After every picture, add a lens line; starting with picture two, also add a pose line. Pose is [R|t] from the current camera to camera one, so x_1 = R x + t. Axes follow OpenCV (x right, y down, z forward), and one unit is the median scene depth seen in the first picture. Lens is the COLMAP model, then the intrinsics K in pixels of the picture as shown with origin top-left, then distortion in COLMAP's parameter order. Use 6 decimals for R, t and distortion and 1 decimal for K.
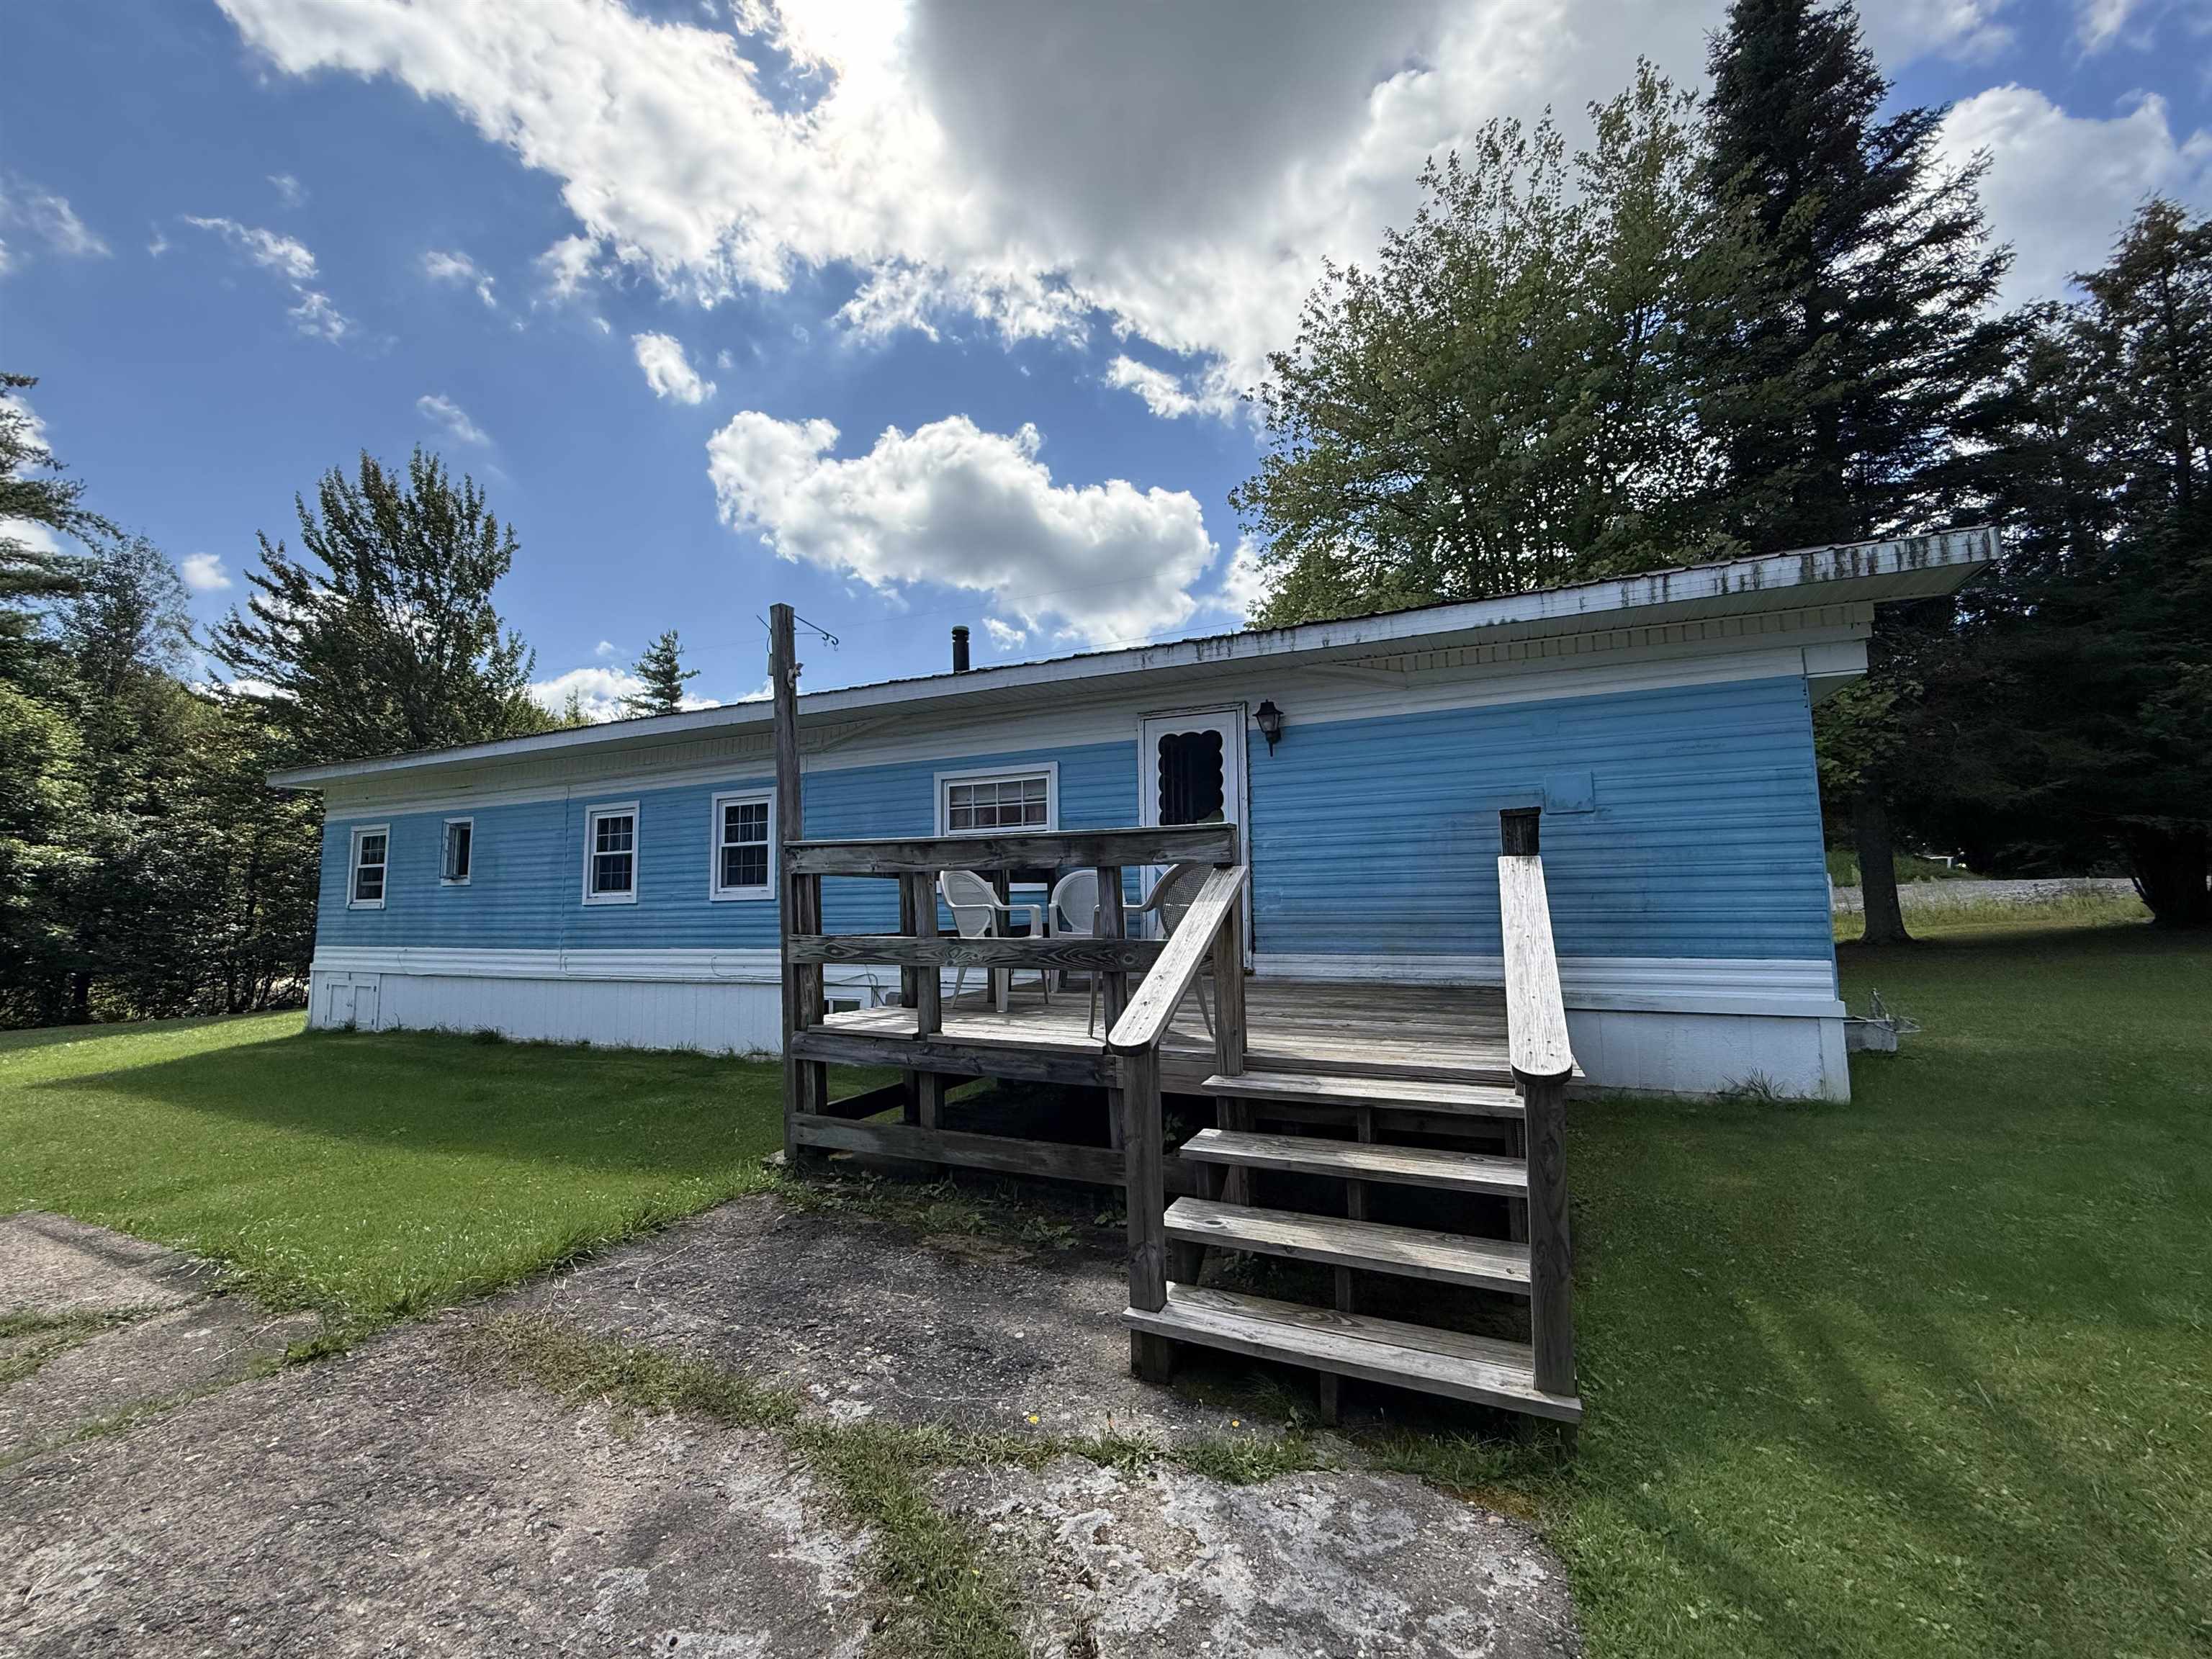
lens RADIAL K [[873.1, 0, 1091.9], [0, 873.1, 818.3], [0, 0, 1]] dist [-0.001103, -0.000067]
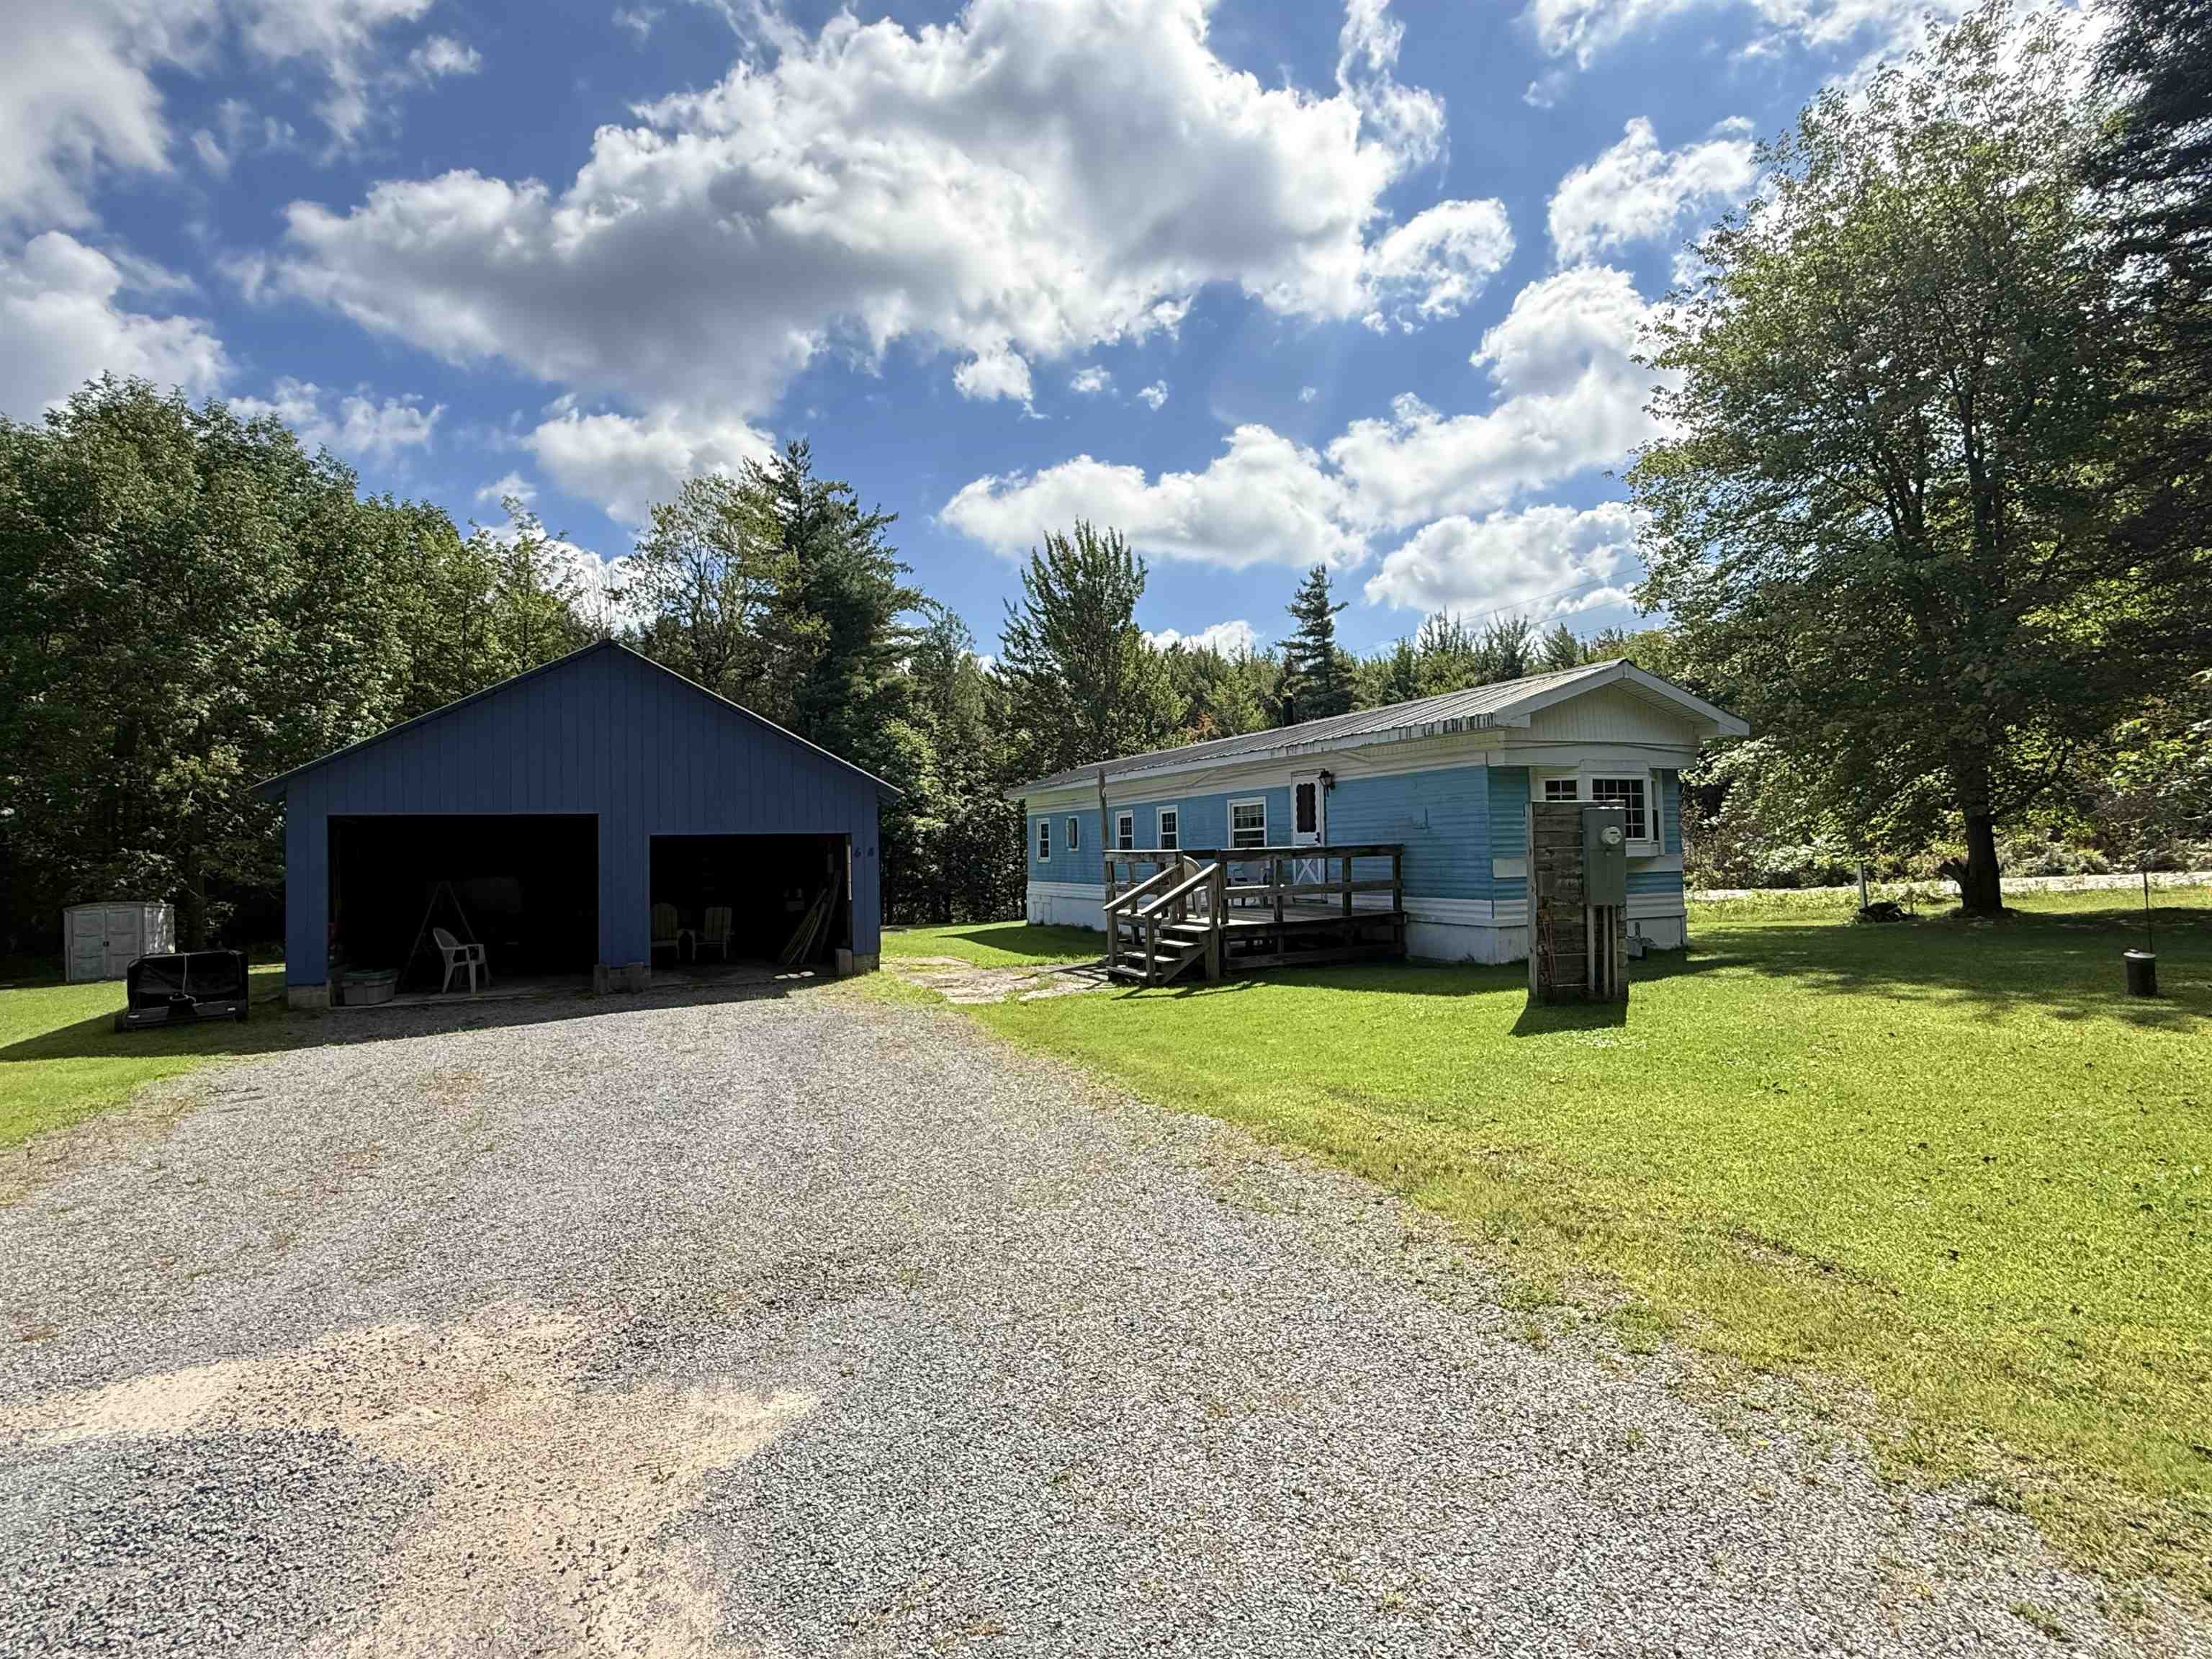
lens RADIAL K [[1133.8, 0, 1102.1], [0, 1133.8, 829.9], [0, 0, 1]] dist [-0.025810, -0.000828]
pose [[0.754074, -0.014330, -0.656633, 0.436719], [0.076695, 0.994844, 0.066364, -0.059845], [0.652297, -0.100404, 0.751284, -0.377257]]
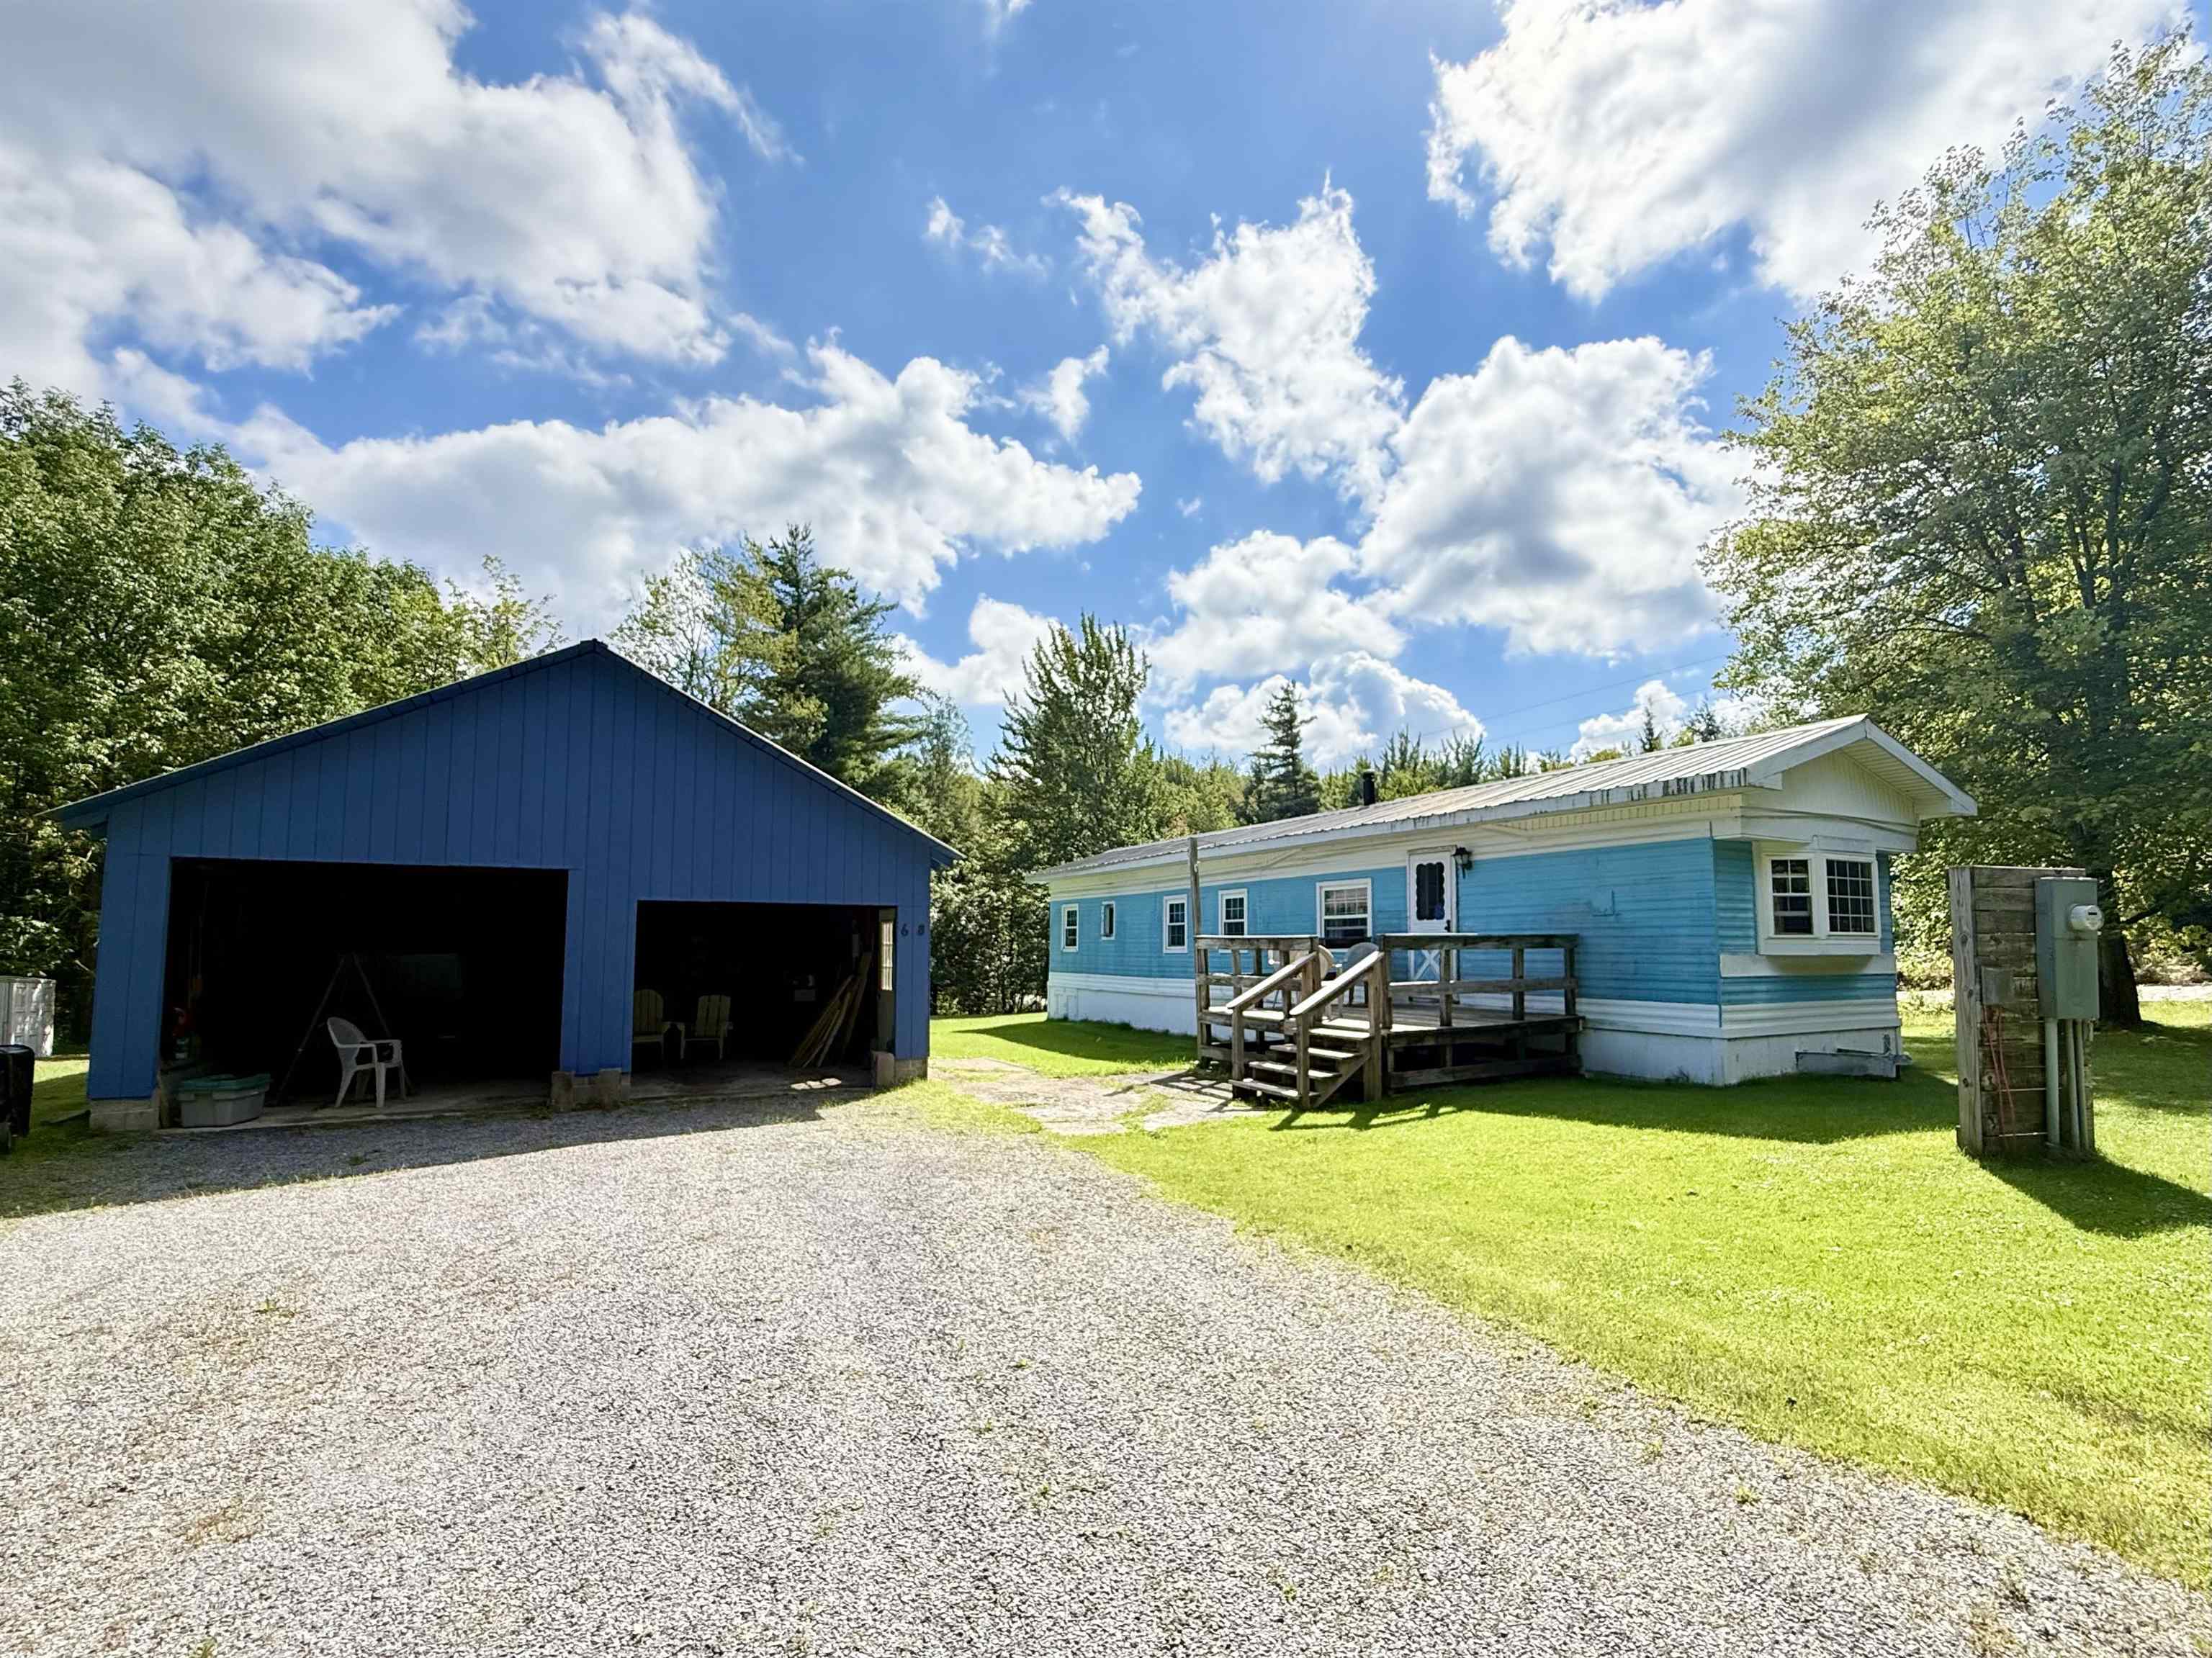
lens RADIAL K [[1034.2, 0, 1135.7], [0, 1034.2, 872.8], [0, 0, 1]] dist [-0.010248, -0.000624]
pose [[0.804497, -0.028518, -0.593272, 0.254261], [0.048309, 0.998679, 0.017502, -0.042526], [0.591989, -0.042740, 0.804812, -0.291756]]
